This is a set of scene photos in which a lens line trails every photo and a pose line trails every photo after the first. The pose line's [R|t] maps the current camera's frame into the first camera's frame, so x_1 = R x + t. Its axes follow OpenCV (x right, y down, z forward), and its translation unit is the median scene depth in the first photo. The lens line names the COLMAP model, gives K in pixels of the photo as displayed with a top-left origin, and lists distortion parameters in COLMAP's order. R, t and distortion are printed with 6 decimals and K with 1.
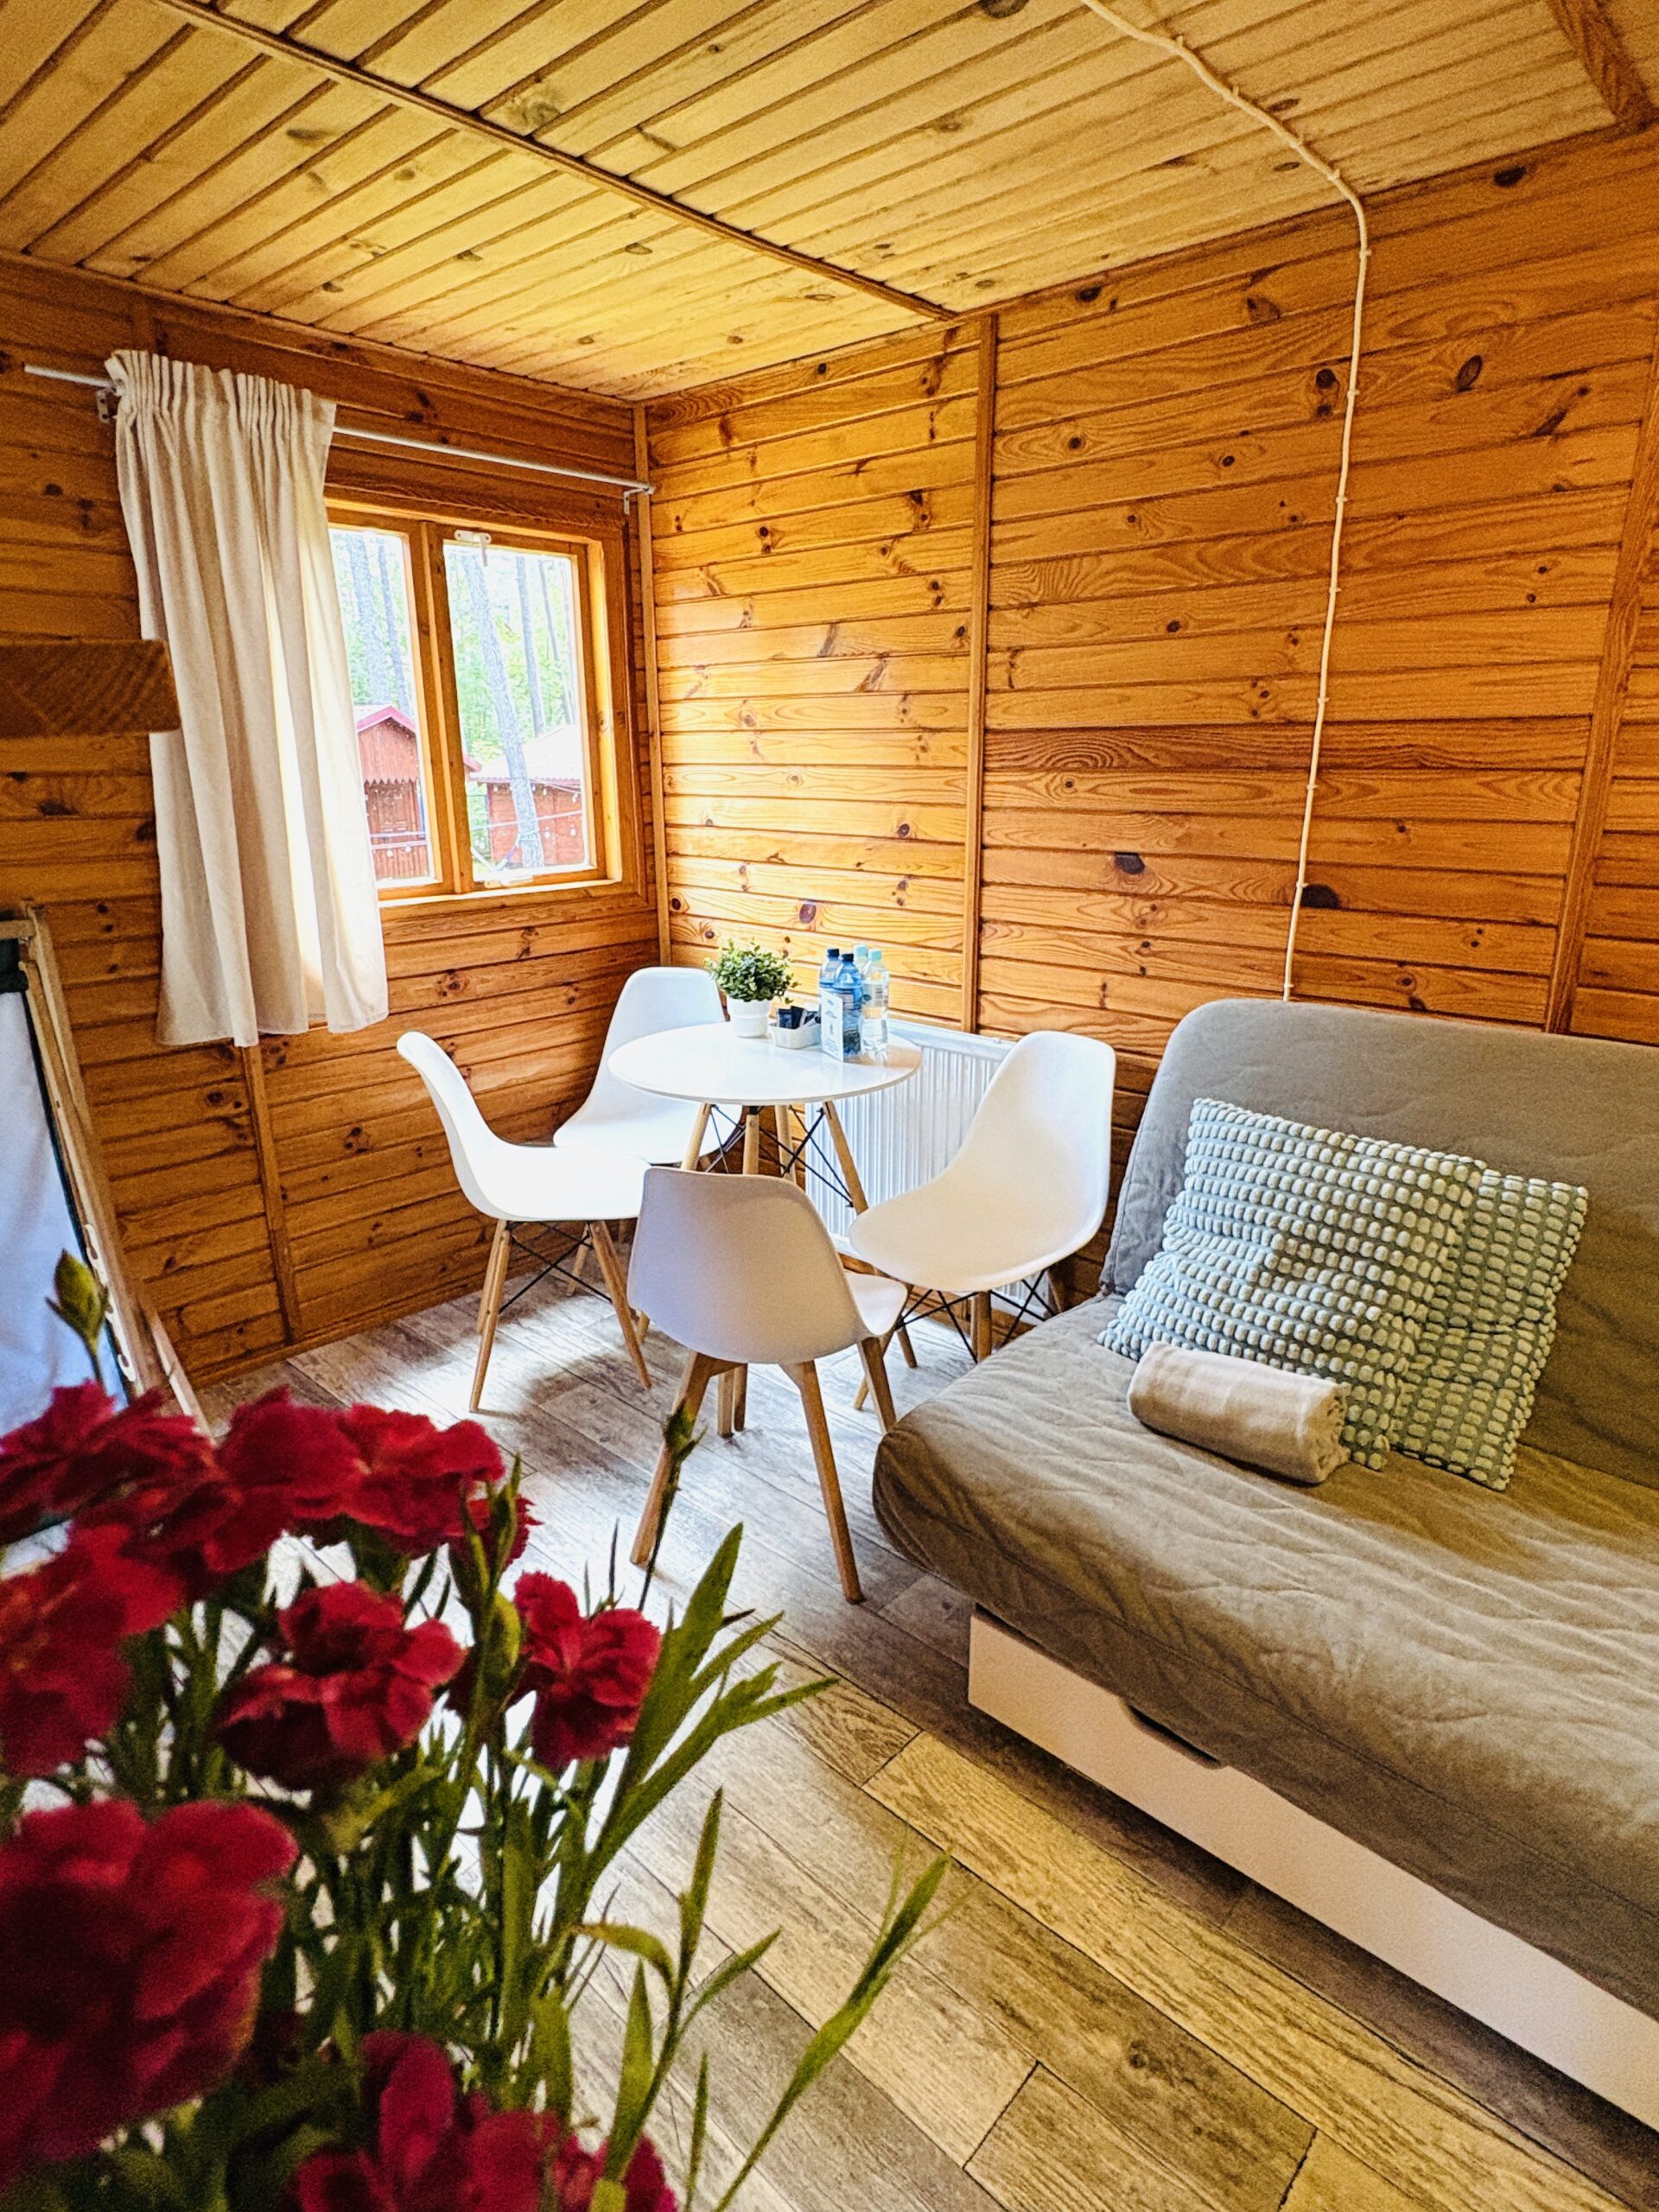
lens RADIAL K [[1210.1, 0, 835.6], [0, 1210.1, 1106.0], [0, 0, 1]] dist [-0.000400, 0.002248]
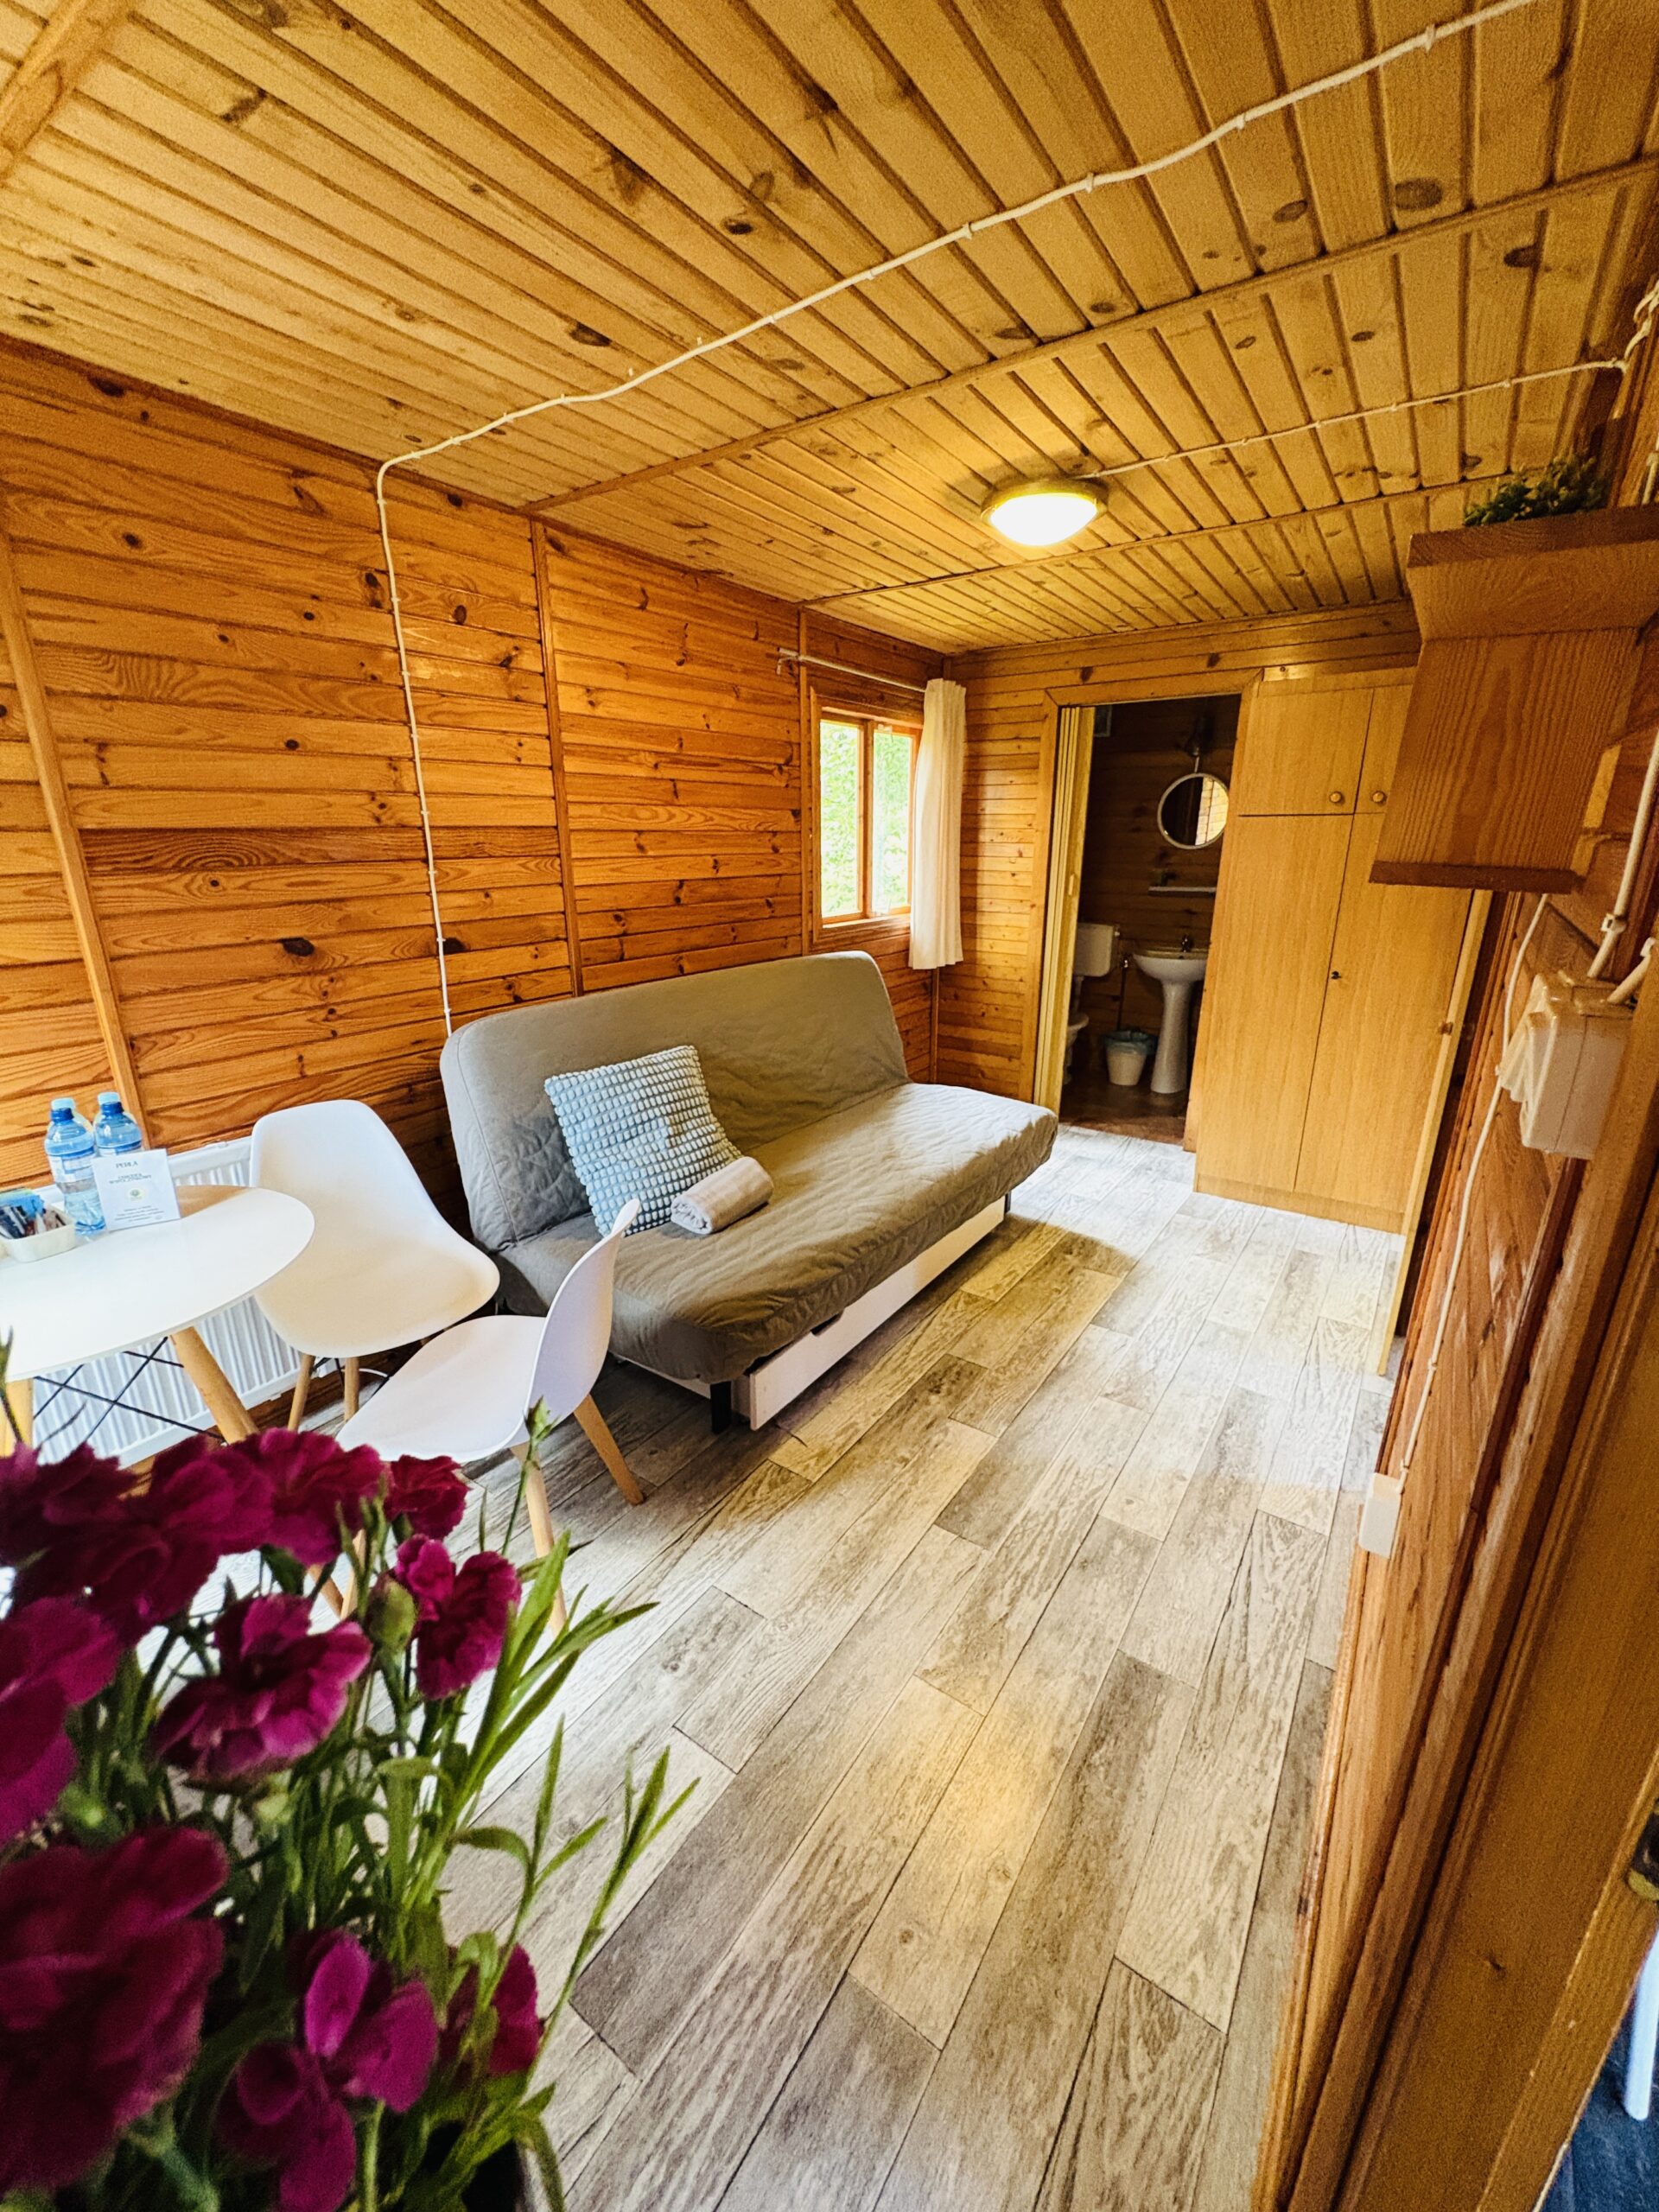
lens RADIAL K [[884.1, 0, 830.9], [0, 884.1, 1105.2], [0, 0, 1]] dist [-0.002096, 0.000695]
pose [[-0.136514, -0.298102, 0.944722, -0.616615], [0.275274, 0.904677, 0.325244, -0.184027], [-0.951624, 0.304458, -0.041442, 0.555073]]
